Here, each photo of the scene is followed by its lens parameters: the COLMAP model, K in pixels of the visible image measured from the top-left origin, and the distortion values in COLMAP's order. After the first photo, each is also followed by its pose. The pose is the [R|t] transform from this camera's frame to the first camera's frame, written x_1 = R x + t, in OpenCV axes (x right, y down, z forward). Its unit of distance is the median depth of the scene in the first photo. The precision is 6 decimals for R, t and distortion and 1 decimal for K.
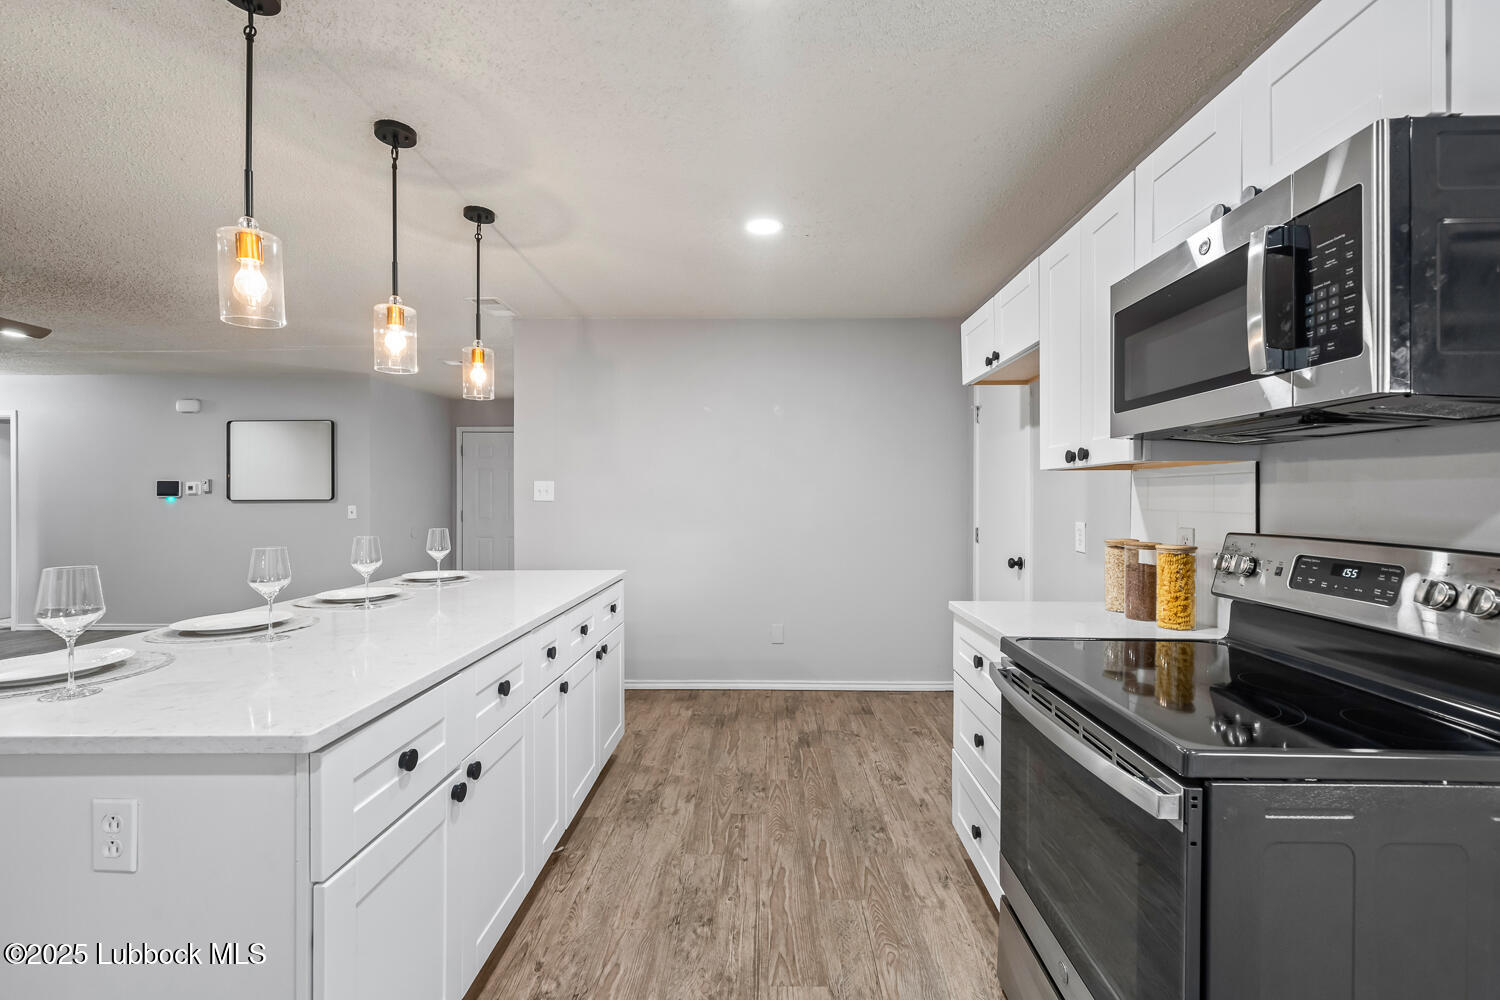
lens RADIAL K [[645.8, 0, 762.9], [0, 645.8, 497.4], [0, 0, 1]] dist [-0.000334, -0.000045]
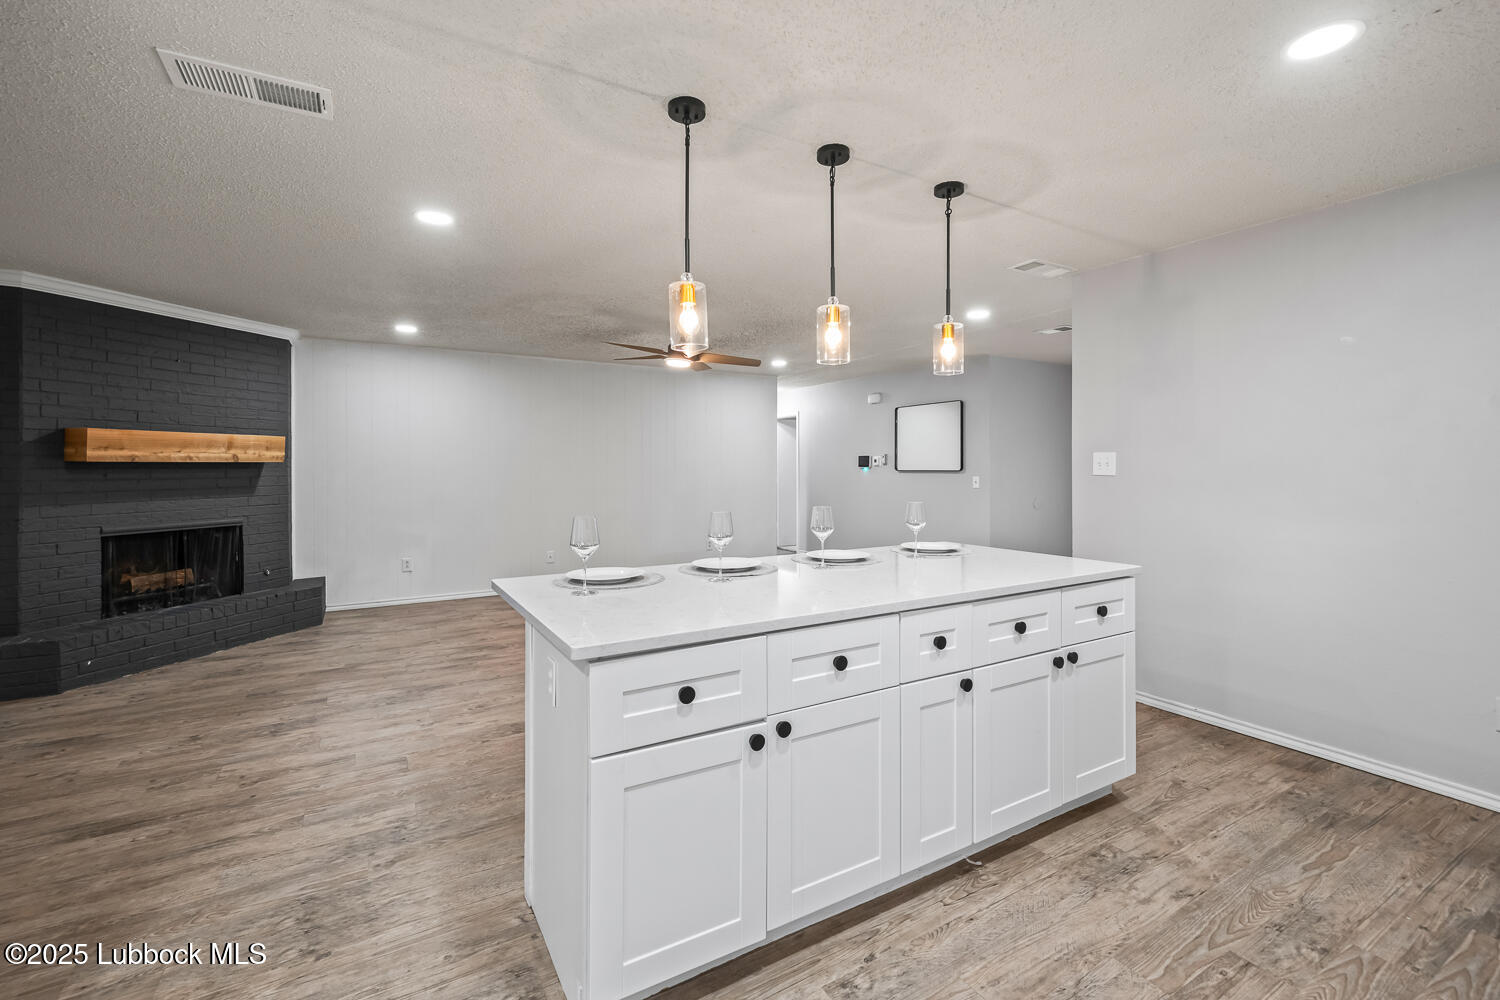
lens RADIAL K [[652.2, 0, 750.1], [0, 652.2, 464.4], [0, 0, 1]] dist [0.000182, 0.000686]
pose [[0.519668, -0.001257, -0.854368, 0.263006], [-0.001049, 0.999997, -0.002109, -0.010877], [0.854368, 0.001992, 0.519665, 0.218250]]
